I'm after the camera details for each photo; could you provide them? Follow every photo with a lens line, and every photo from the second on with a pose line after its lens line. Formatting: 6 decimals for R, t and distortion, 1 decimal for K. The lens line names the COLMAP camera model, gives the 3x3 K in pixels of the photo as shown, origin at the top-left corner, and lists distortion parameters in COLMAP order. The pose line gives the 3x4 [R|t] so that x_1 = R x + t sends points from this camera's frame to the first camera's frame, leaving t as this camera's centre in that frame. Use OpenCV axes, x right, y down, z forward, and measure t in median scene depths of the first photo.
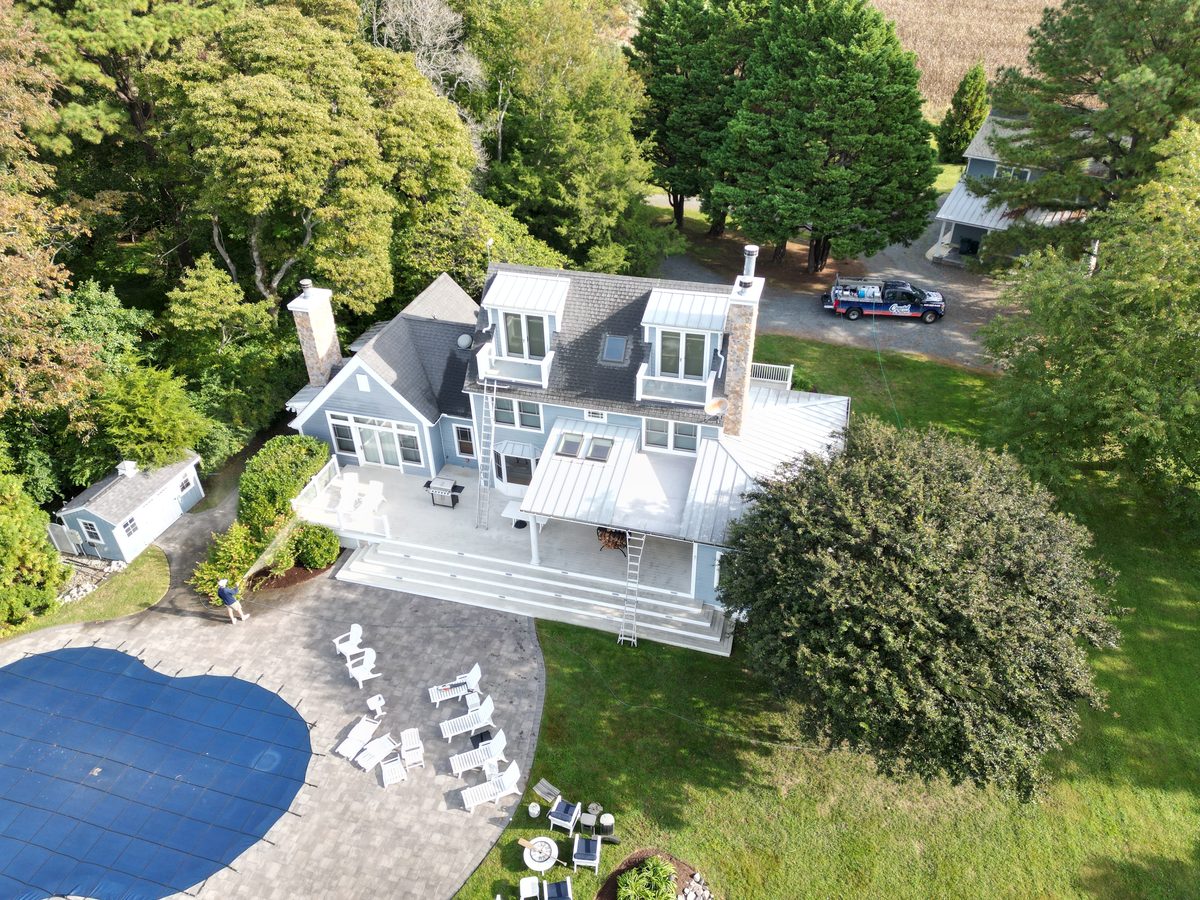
lens RADIAL K [[846.3, 0, 600.8], [0, 846.3, 442.8], [0, 0, 1]] dist [0.060451, -0.030739]
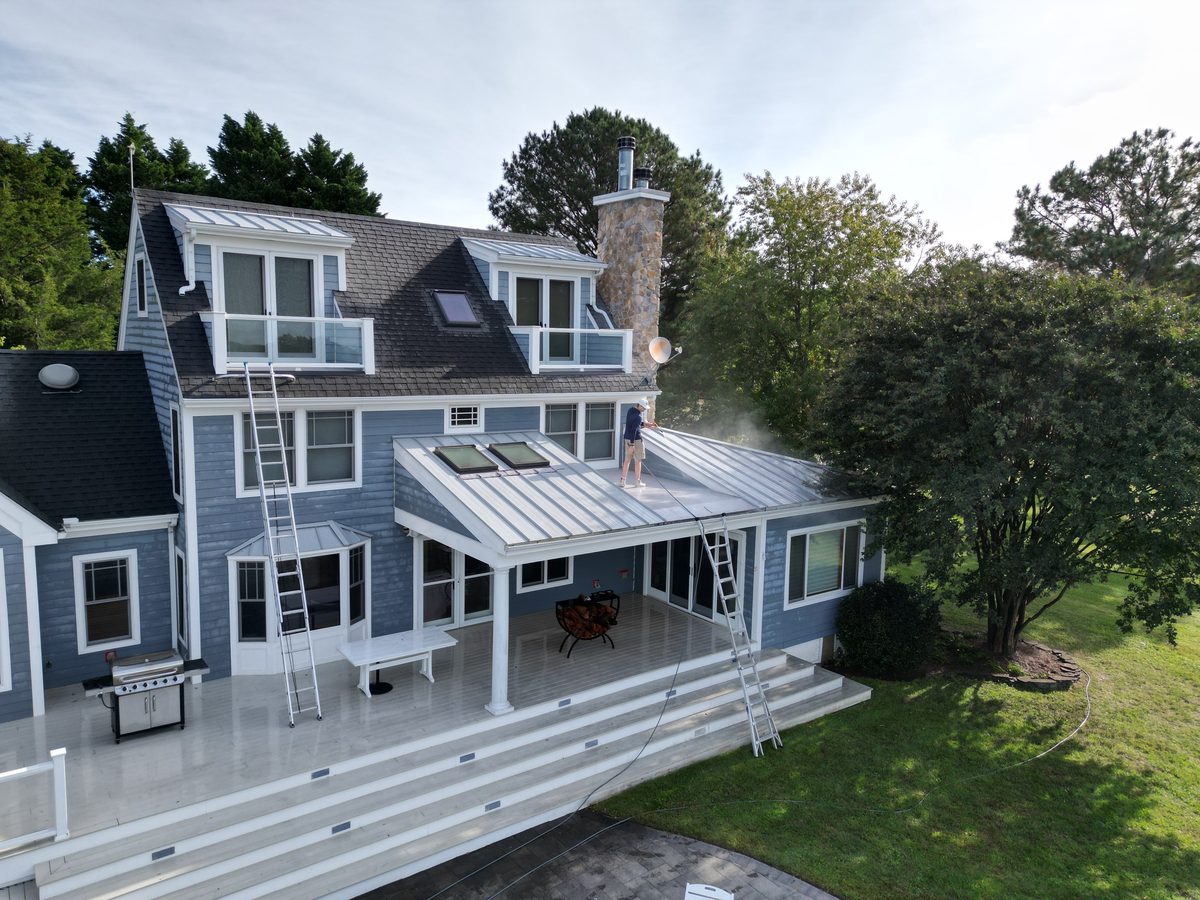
lens RADIAL K [[846.3, 0, 608.6], [0, 846.3, 452.7], [0, 0, 1]] dist [0.060451, -0.030739]
pose [[0.598502, -0.071346, 0.797938, -0.367447], [0.427398, 0.870875, -0.242707, 0.149081], [-0.677588, 0.486298, 0.551714, 0.624658]]
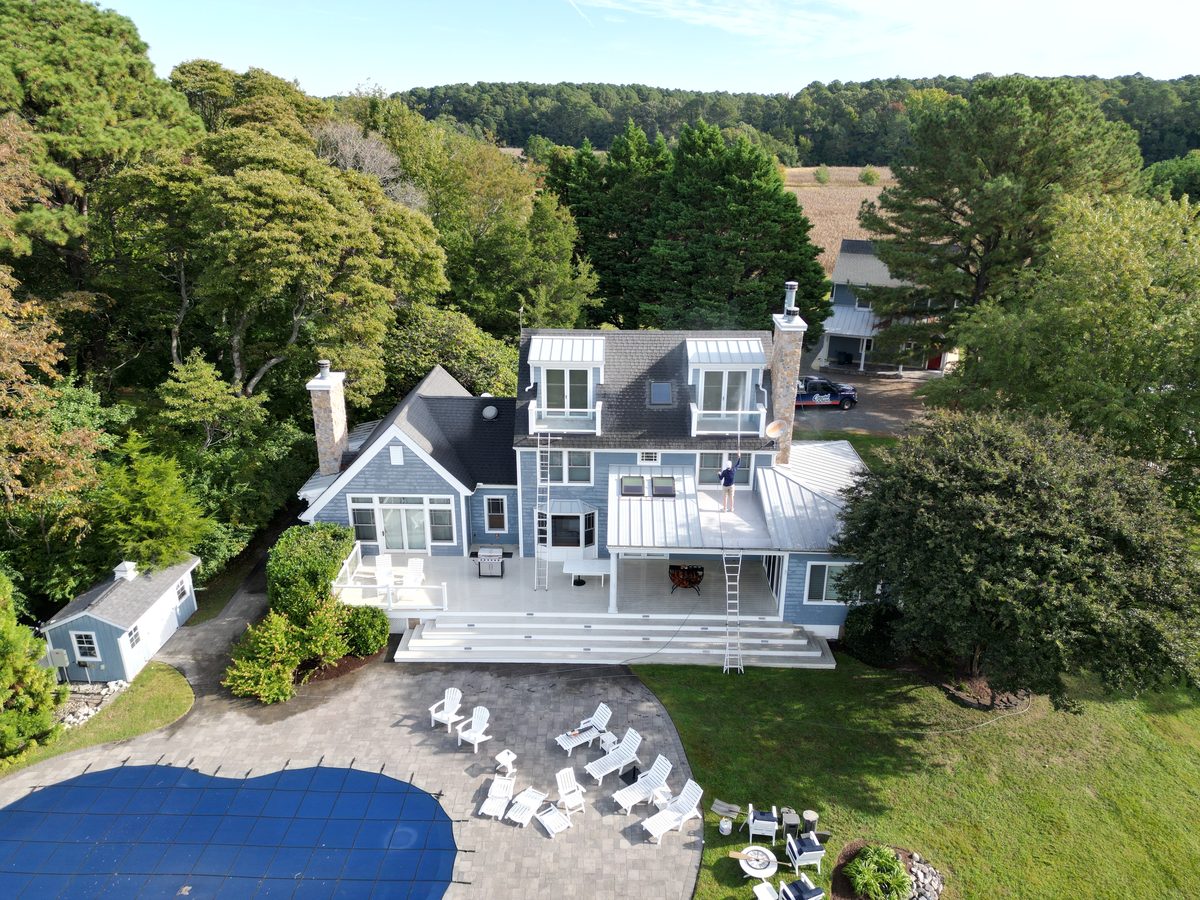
lens RADIAL K [[846.3, 0, 599.0], [0, 846.3, 446.1], [0, 0, 1]] dist [0.060451, -0.030739]
pose [[0.966872, -0.069270, 0.245683, -0.301462], [0.125608, 0.966996, -0.221677, 0.163969], [-0.222219, 0.245193, 0.943663, 0.046790]]
